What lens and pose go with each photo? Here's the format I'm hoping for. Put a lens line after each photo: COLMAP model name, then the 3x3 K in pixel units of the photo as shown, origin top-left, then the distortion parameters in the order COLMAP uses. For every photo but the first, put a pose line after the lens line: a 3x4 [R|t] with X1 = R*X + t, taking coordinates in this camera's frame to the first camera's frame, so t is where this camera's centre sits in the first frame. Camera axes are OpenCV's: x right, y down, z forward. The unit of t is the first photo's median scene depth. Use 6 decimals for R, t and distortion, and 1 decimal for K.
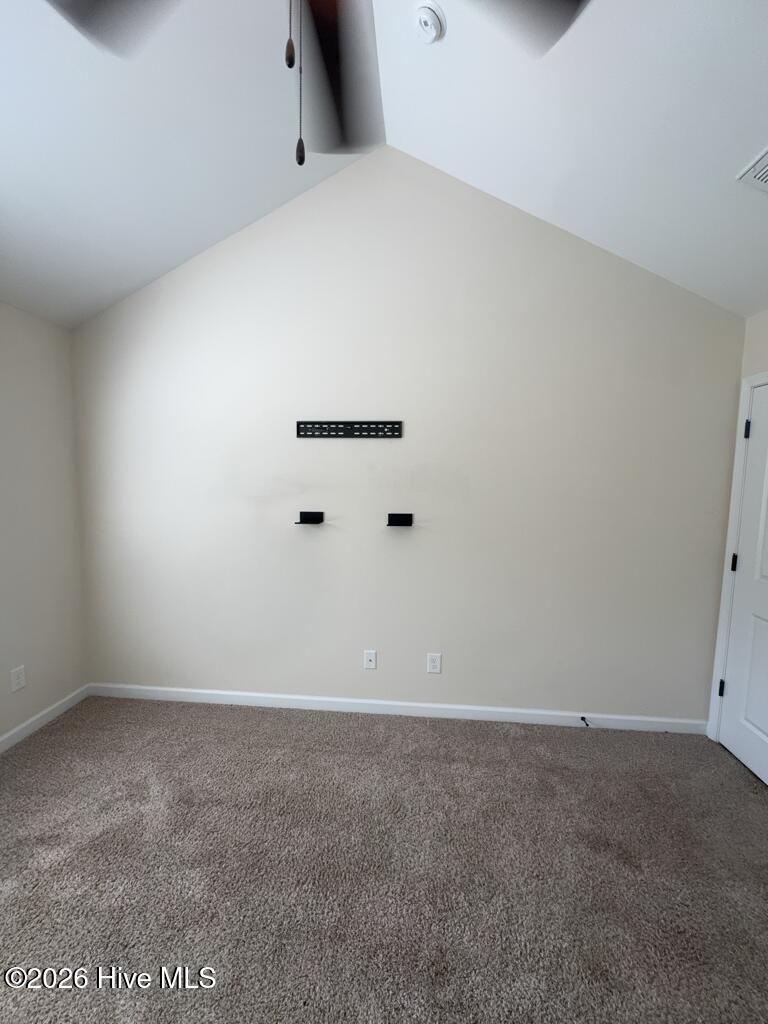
lens RADIAL K [[406.3, 0, 384.0], [0, 406.3, 512.0], [0, 0, 1]] dist [-0.000865, 0.000034]
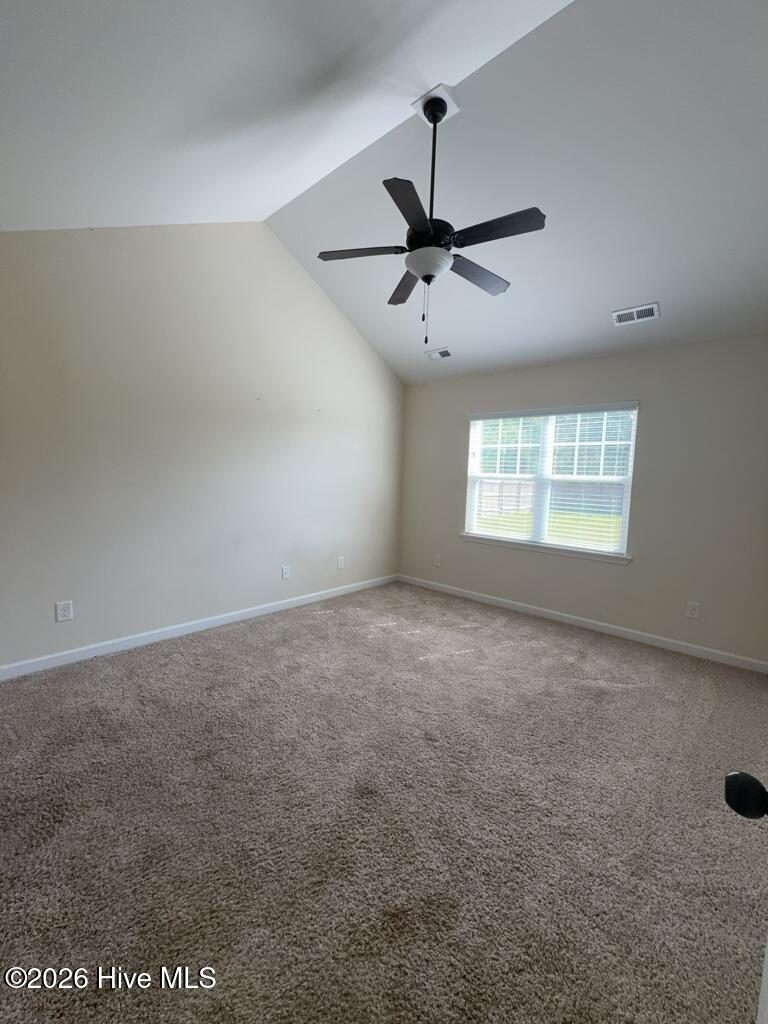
lens RADIAL K [[421.6, 0, 384.0], [0, 421.6, 512.0], [0, 0, 1]] dist [0.045721, 0.000014]
pose [[-0.587533, 0.043651, -0.808022, 1.012875], [-0.108257, 0.985328, 0.131946, 0.006800], [0.801926, 0.164997, -0.574187, 1.072087]]
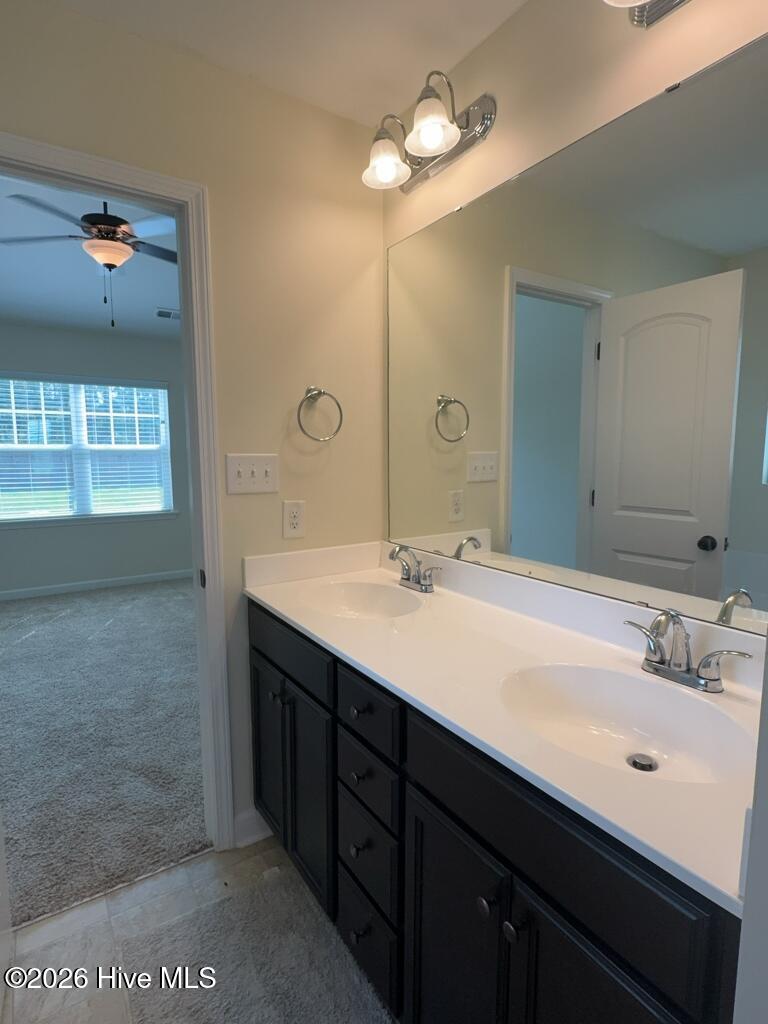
lens RADIAL K [[527.5, 0, 384.0], [0, 527.5, 512.0], [0, 0, 1]] dist [-0.001233, -0.000160]
pose [[0.635329, 0.063836, -0.769599, 1.702003], [-0.051689, 0.997858, 0.040099, 0.158915], [0.770510, 0.014304, 0.637268, 0.003058]]
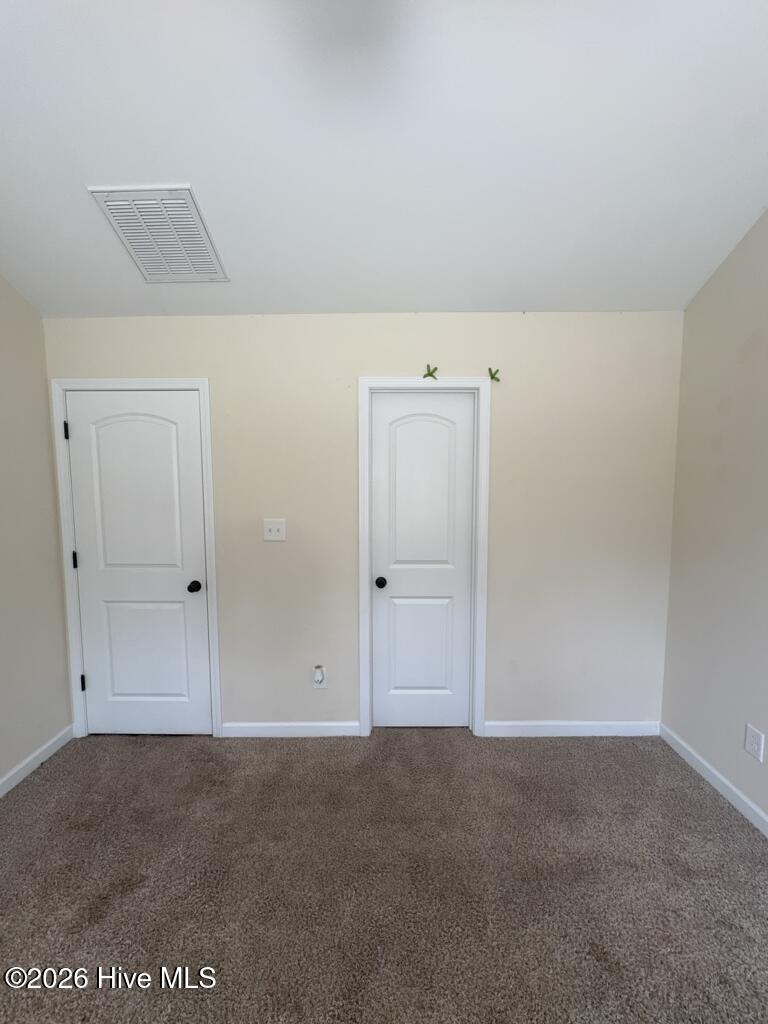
lens RADIAL K [[406.3, 0, 384.0], [0, 406.3, 512.0], [0, 0, 1]] dist [-0.000865, 0.000034]
pose [[-0.085449, -0.096645, 0.991644, -0.241682], [0.091092, 0.990358, 0.104369, -0.035925], [-0.992170, 0.099249, -0.075822, 0.326623]]
